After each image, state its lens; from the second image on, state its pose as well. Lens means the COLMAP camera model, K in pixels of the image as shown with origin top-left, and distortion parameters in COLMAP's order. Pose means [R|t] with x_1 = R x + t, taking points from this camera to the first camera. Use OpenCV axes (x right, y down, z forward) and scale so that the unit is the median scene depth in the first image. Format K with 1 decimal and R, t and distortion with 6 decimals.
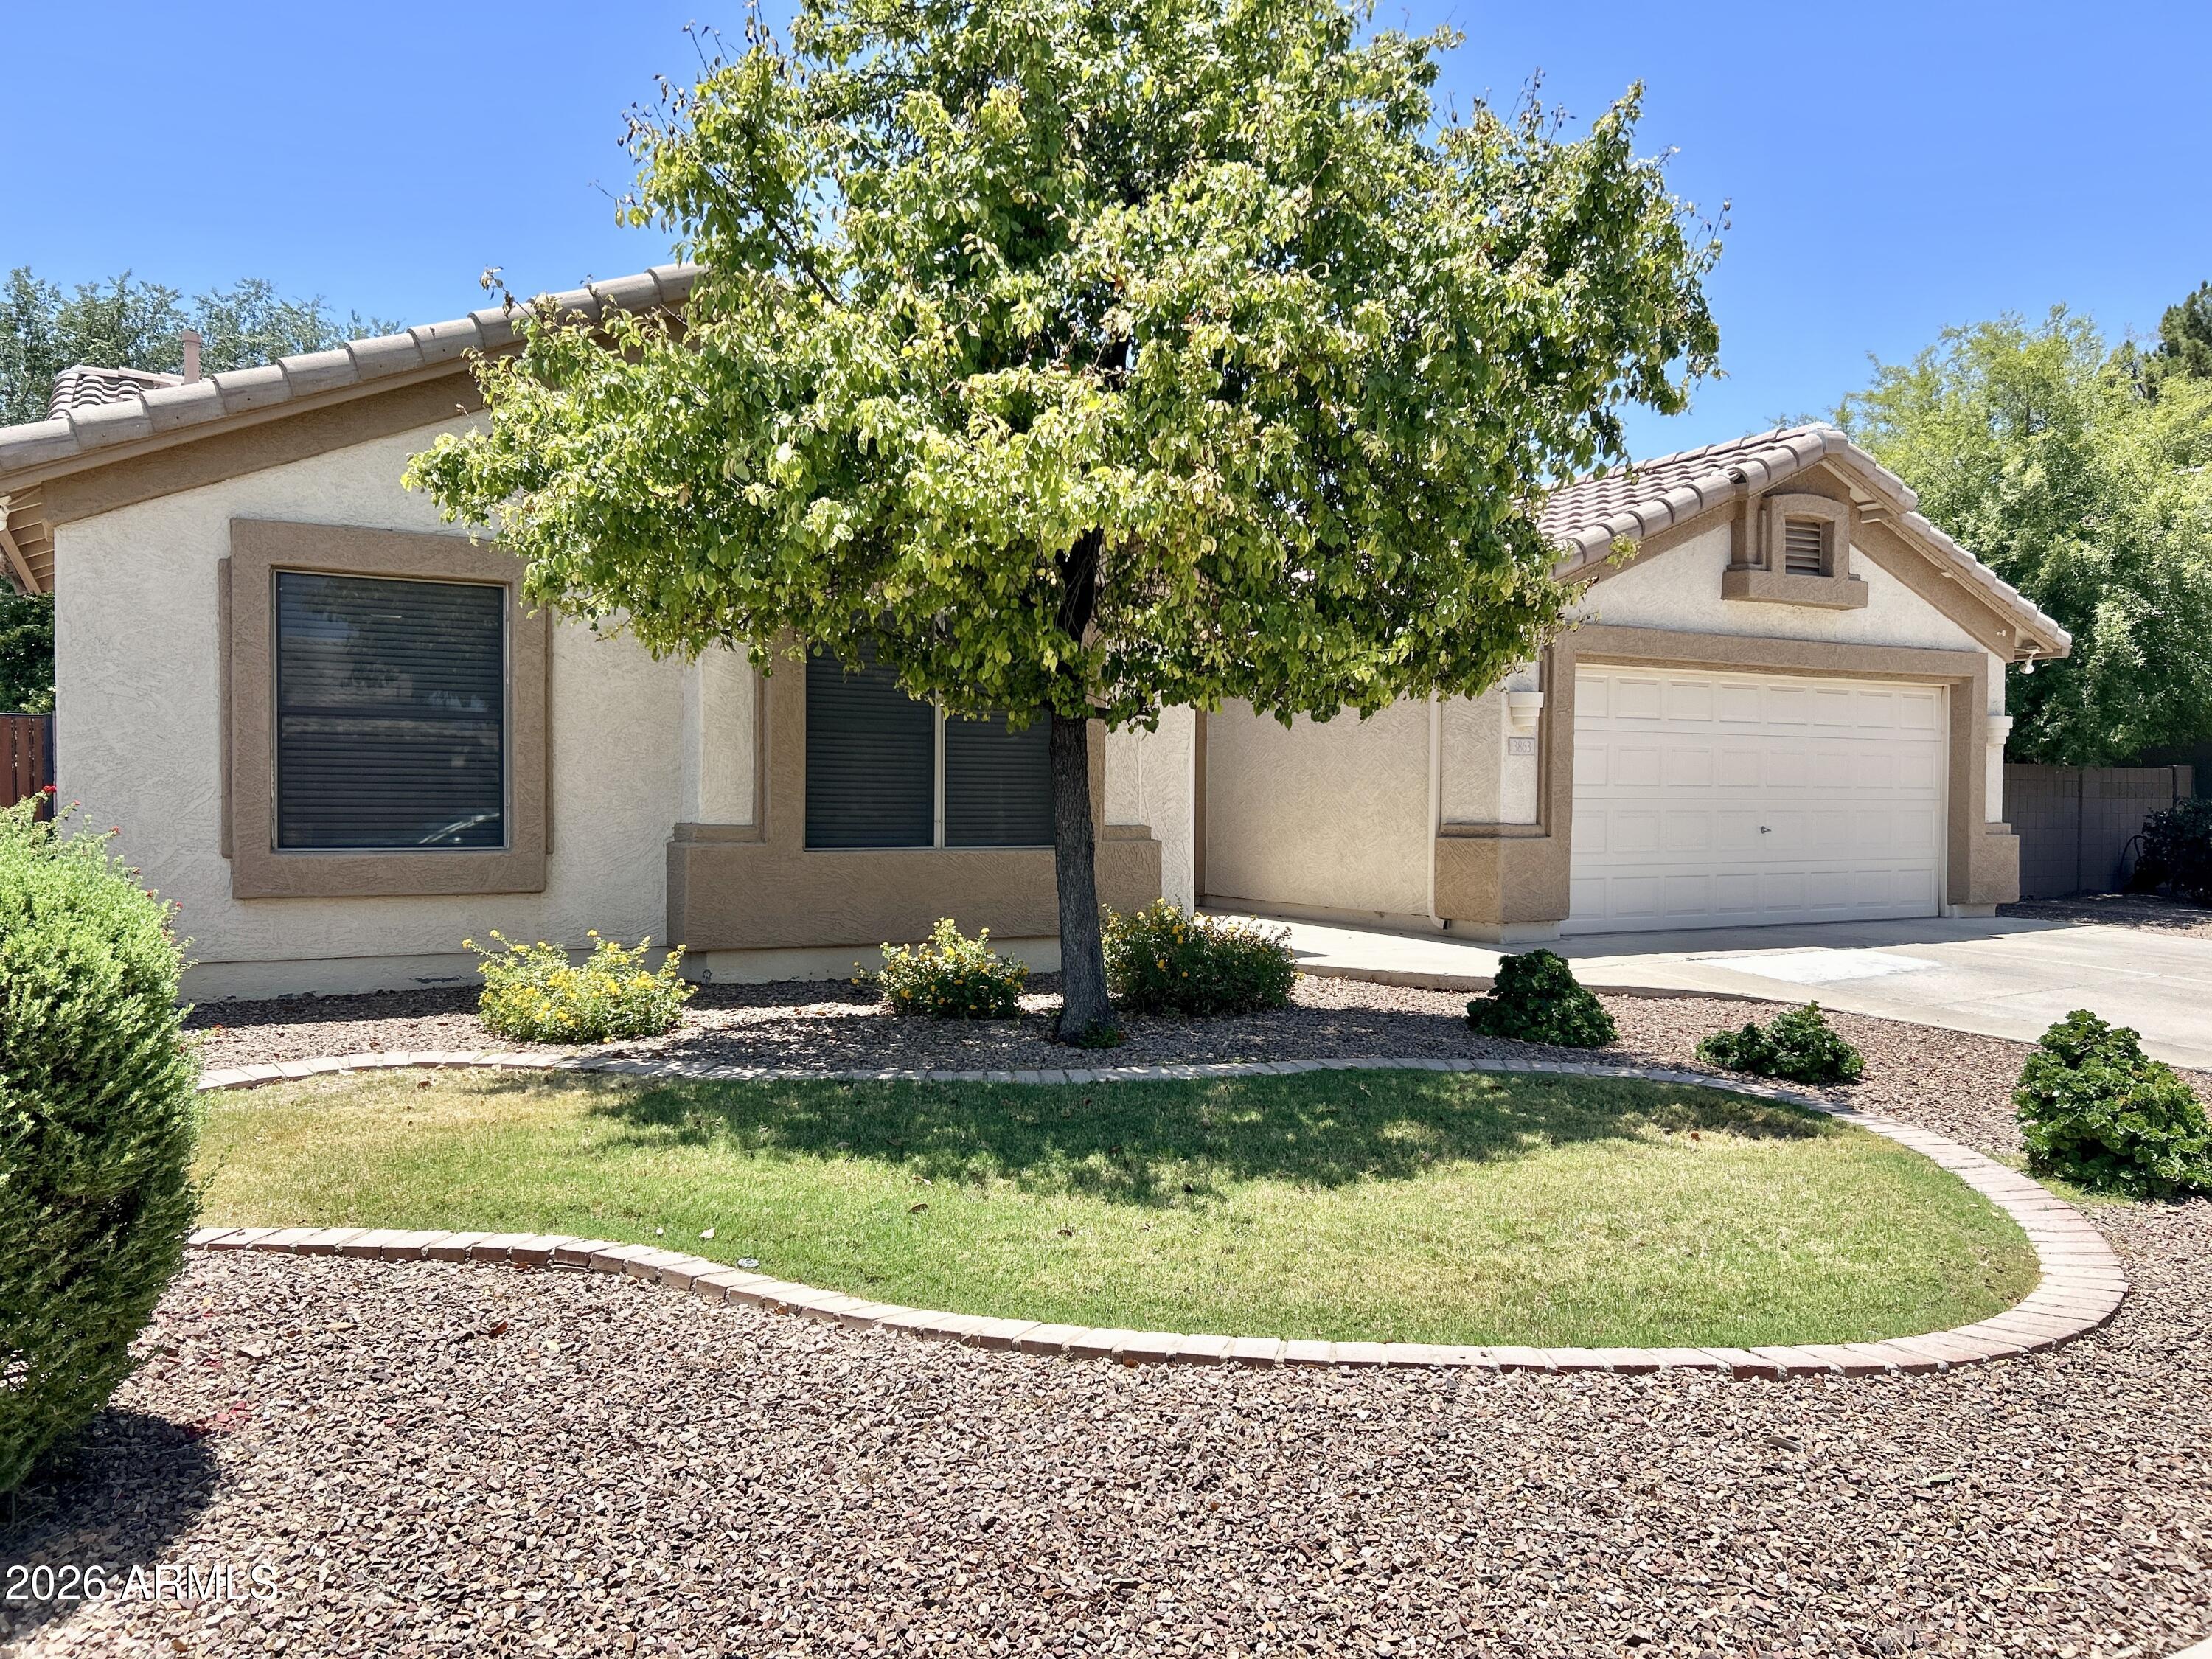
lens RADIAL K [[1652.4, 0, 1110.0], [0, 1652.4, 825.7], [0, 0, 1]] dist [-0.000975, -0.019283]
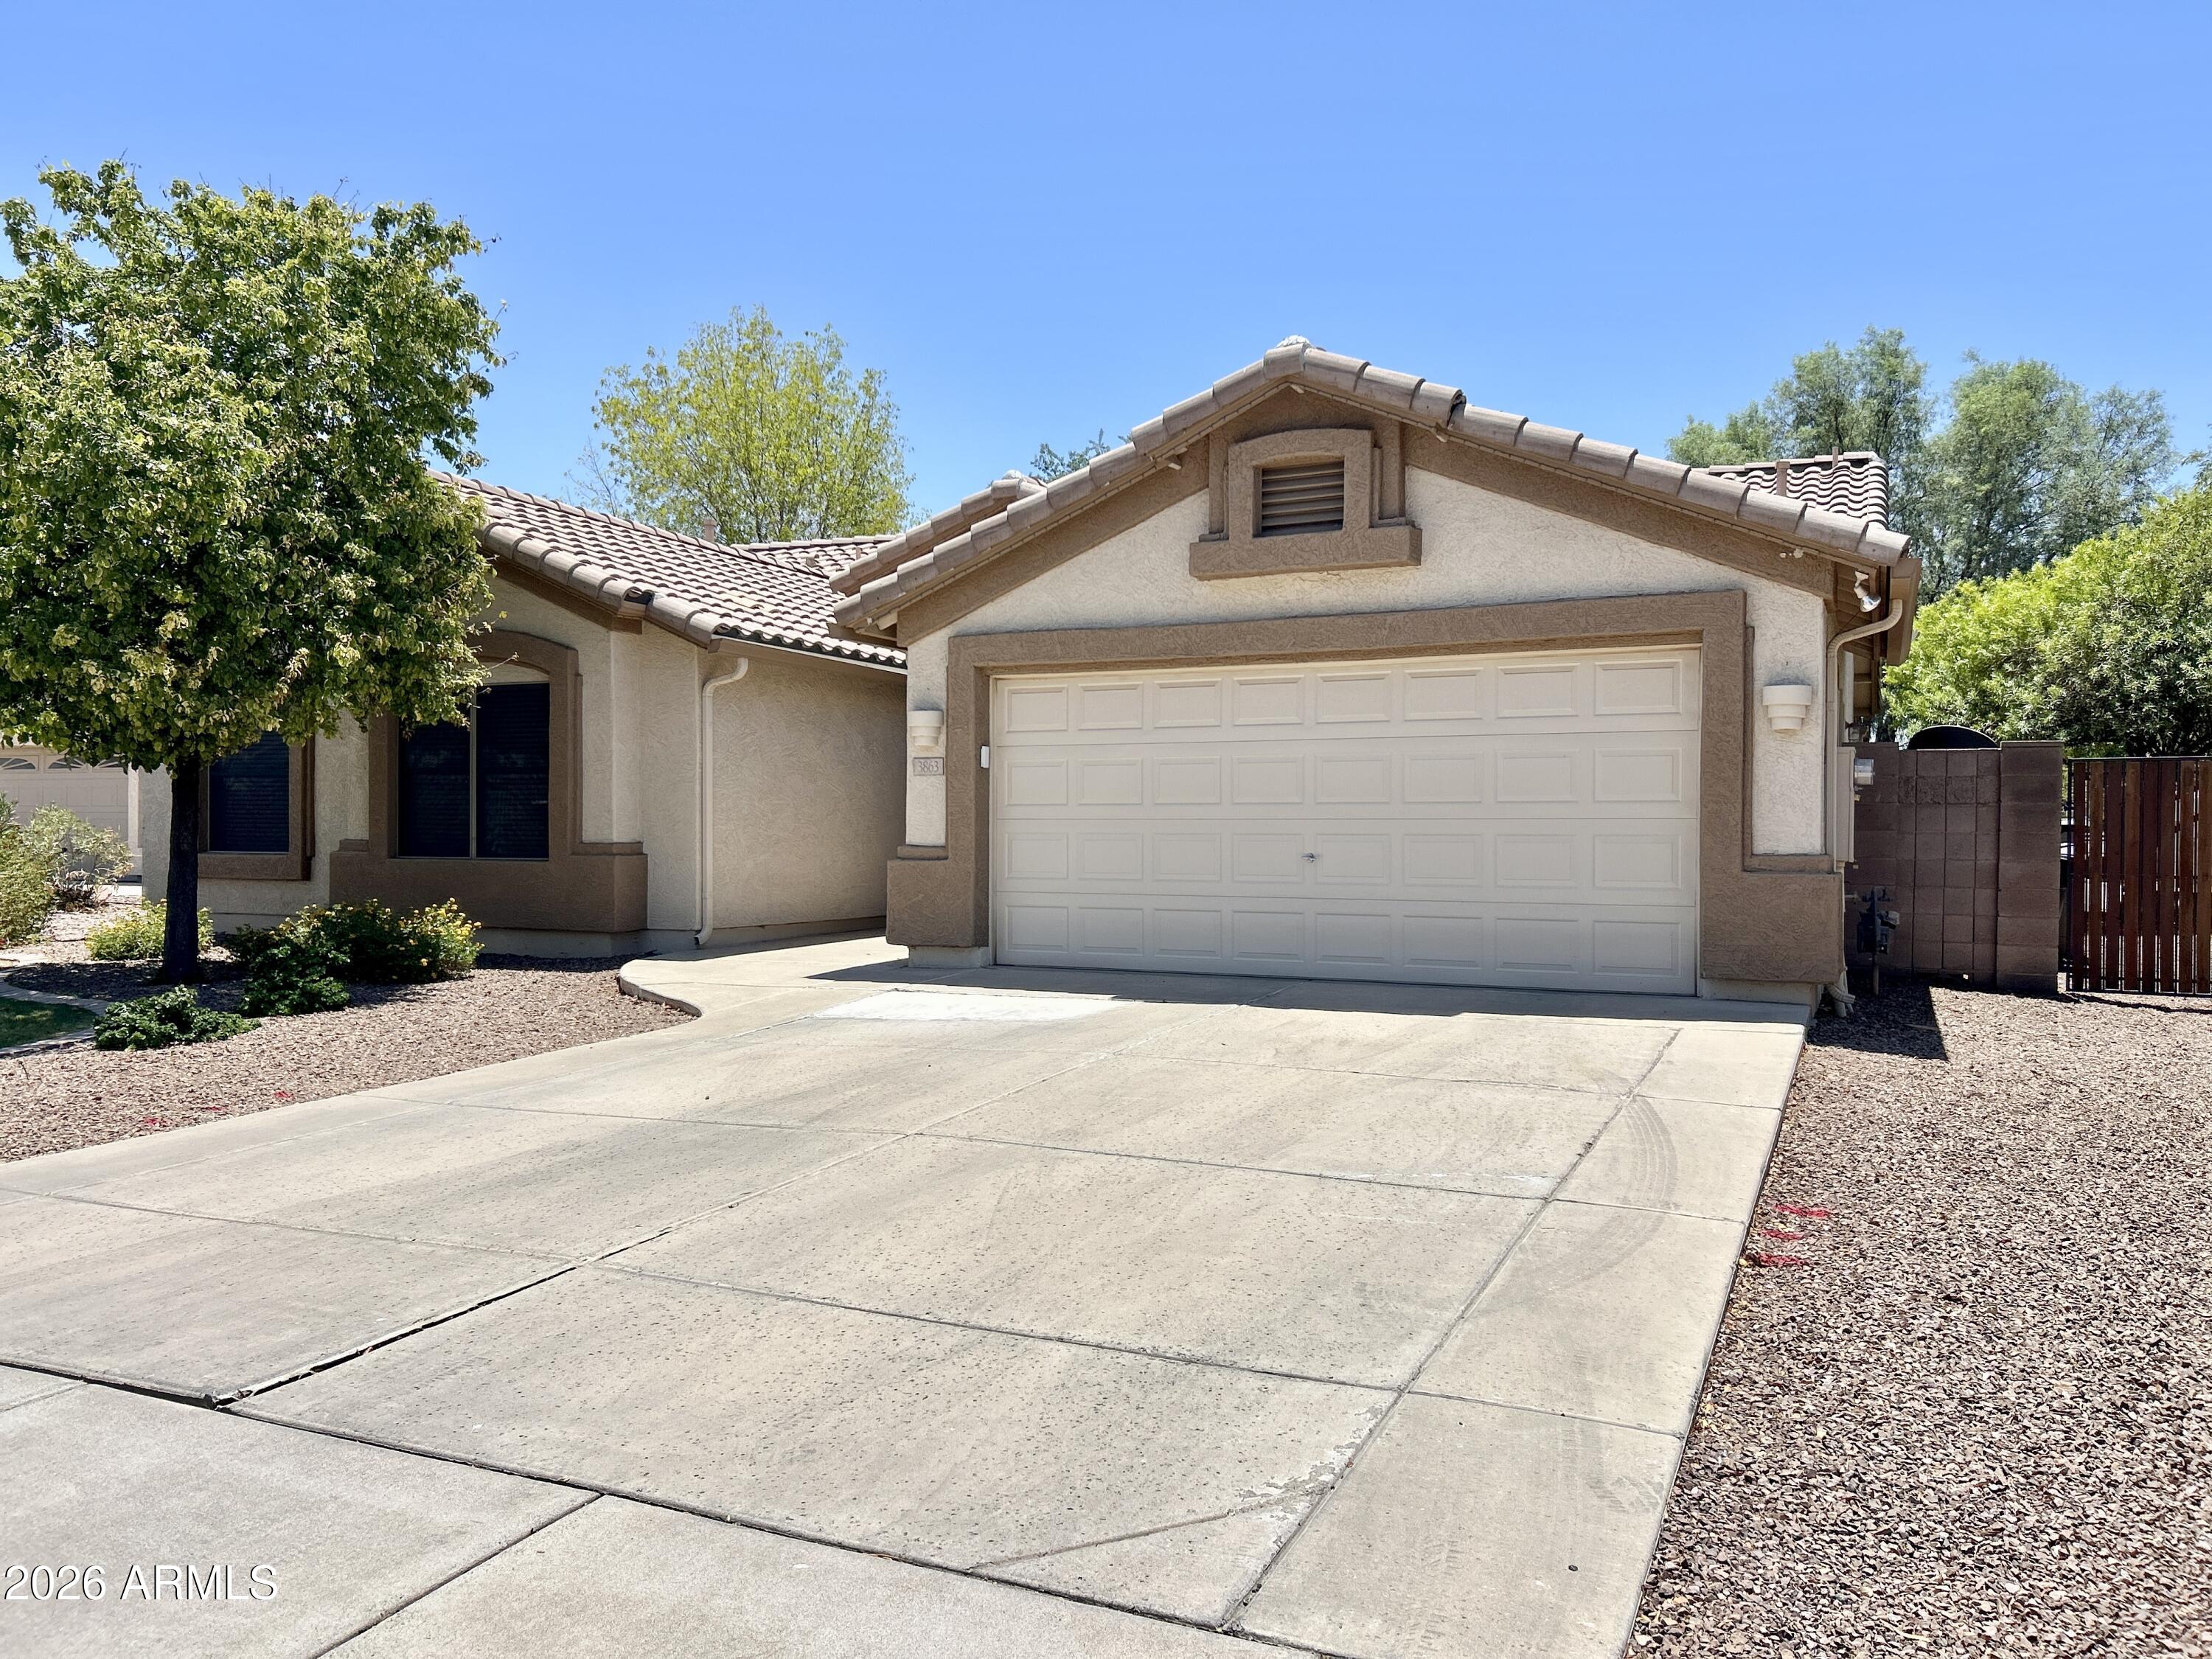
lens RADIAL K [[1652.4, 0, 1111.7], [0, 1652.4, 838.3], [0, 0, 1]] dist [-0.000975, -0.019283]
pose [[0.592052, 0.006775, -0.805871, 1.033313], [-0.009193, 0.999956, 0.001653, -0.007671], [0.805847, 0.006430, 0.592089, 0.477934]]
